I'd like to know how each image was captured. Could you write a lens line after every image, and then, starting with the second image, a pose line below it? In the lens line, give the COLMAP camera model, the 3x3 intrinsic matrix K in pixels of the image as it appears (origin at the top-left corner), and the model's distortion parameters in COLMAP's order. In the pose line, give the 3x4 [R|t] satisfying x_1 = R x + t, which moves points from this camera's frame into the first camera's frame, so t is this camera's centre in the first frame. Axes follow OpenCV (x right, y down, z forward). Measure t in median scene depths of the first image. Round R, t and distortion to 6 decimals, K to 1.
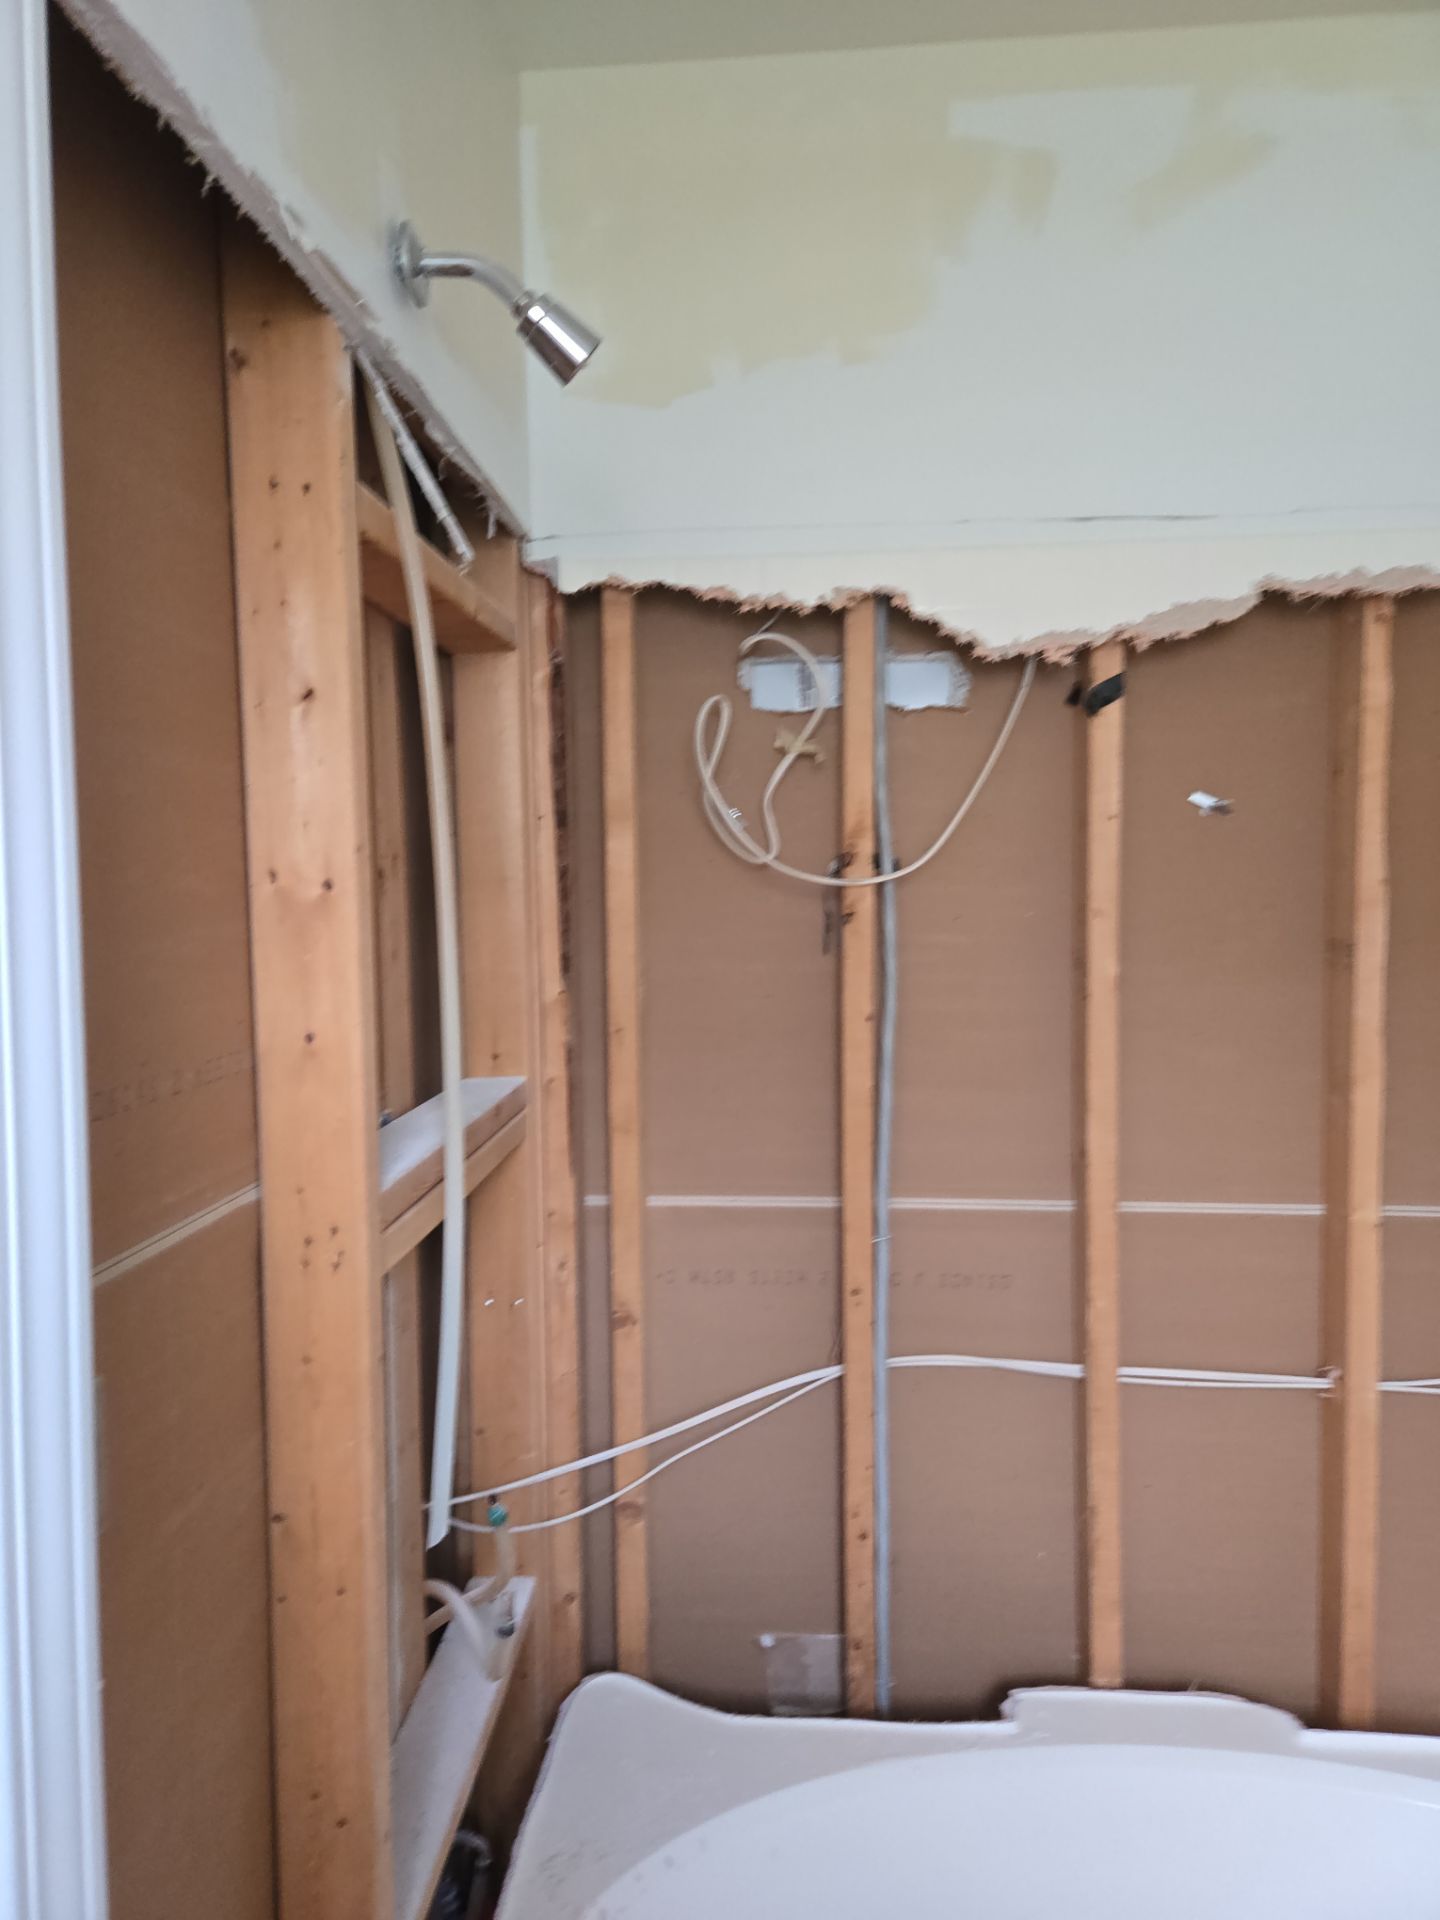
lens RADIAL K [[1292.5, 0, 721.6], [0, 1292.5, 952.6], [0, 0, 1]] dist [0.051528, -0.018568]
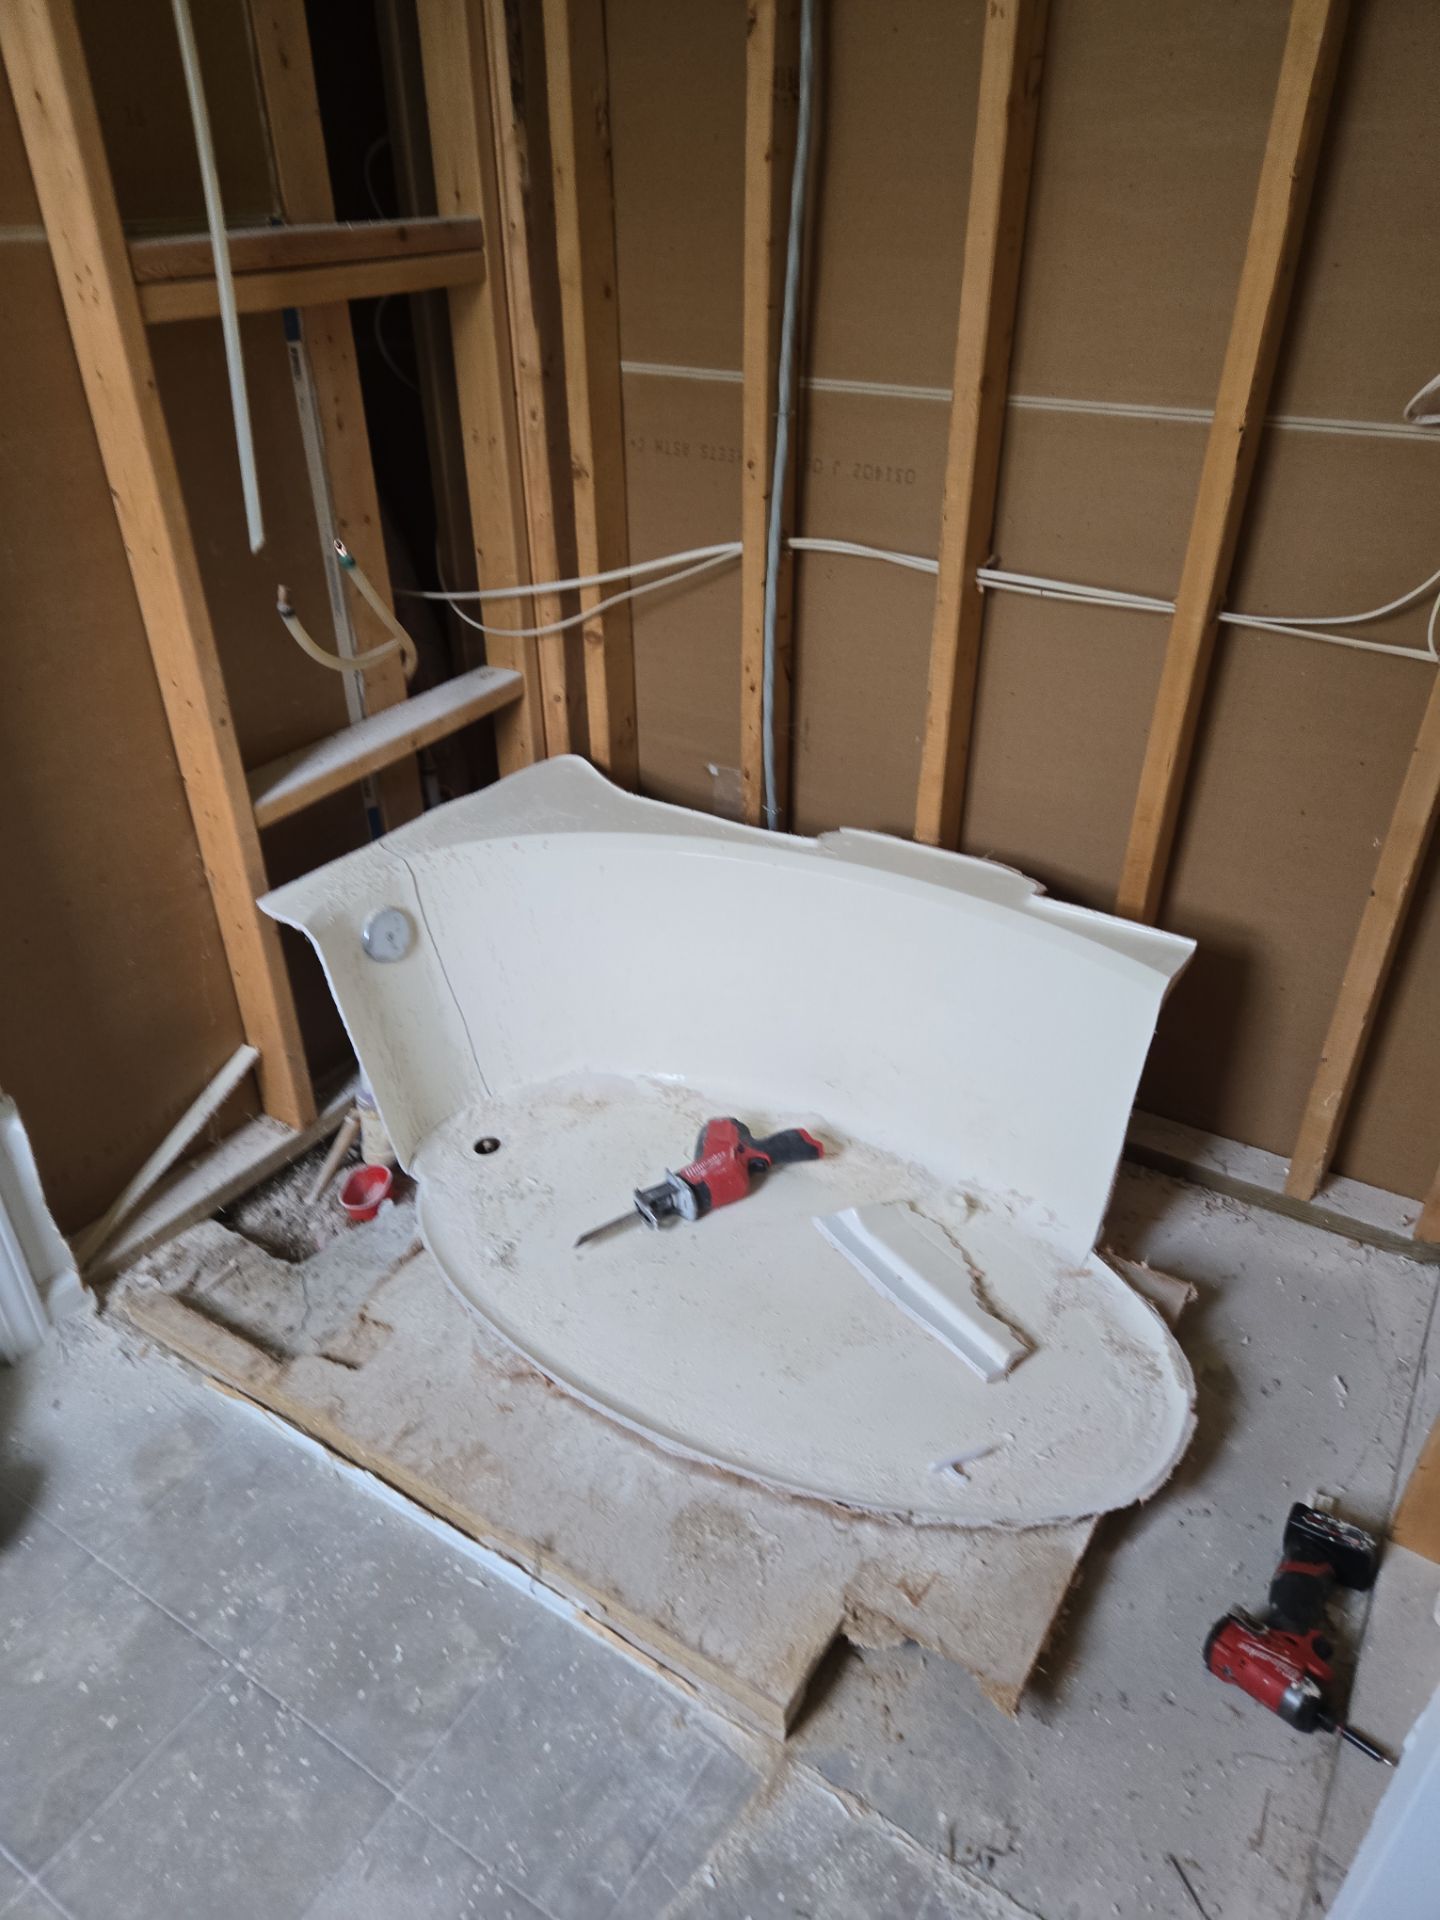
lens RADIAL K [[1292.5, 0, 713.8], [0, 1292.5, 957.5], [0, 0, 1]] dist [0.051528, -0.018568]
pose [[0.875376, 0.257213, -0.409338, 0.622768], [-0.030769, 0.874641, 0.483794, 0.098170], [0.482462, -0.410907, 0.773554, -0.015740]]
